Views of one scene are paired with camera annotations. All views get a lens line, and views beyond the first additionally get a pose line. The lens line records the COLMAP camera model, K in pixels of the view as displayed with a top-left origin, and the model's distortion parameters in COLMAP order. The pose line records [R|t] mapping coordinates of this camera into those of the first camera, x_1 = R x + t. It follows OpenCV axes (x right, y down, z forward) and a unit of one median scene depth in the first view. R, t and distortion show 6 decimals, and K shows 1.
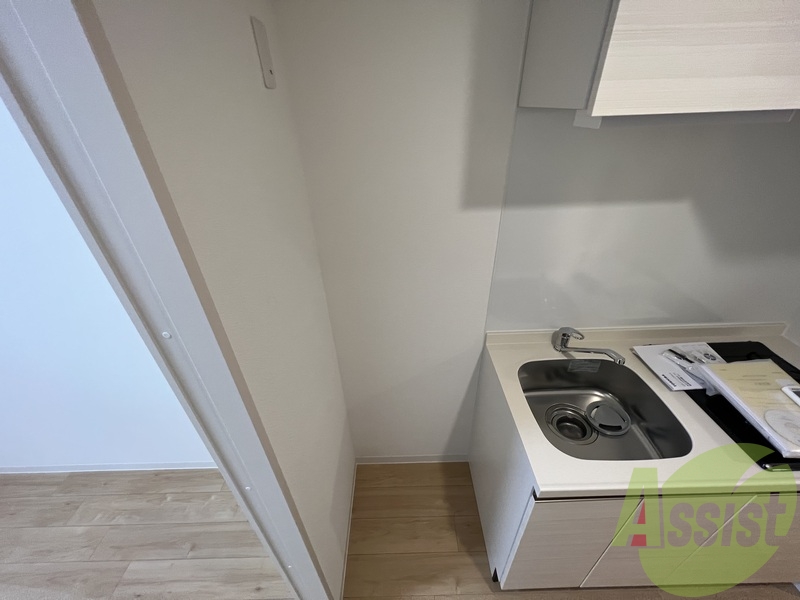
lens RADIAL K [[324.3, 0, 400.0], [0, 324.3, 300.0], [0, 0, 1]] dist [0.000154, -0.000109]
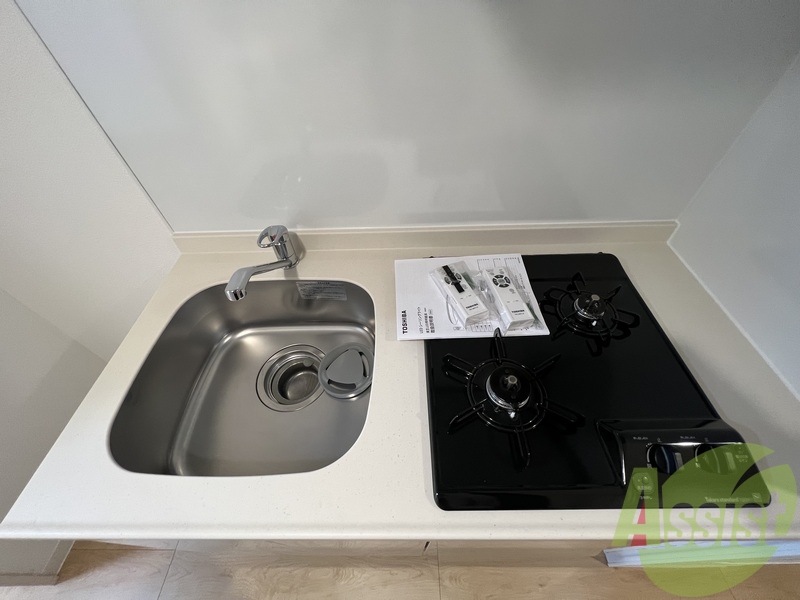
lens RADIAL K [[317.5, 0, 400.0], [0, 317.5, 300.0], [0, 0, 1]] dist [0.001114, 0.000063]
pose [[0.999953, 0.009360, -0.002596, 0.728871], [-0.008154, 0.954126, 0.299295, 0.040473], [0.005278, -0.299260, 0.954157, 0.431784]]
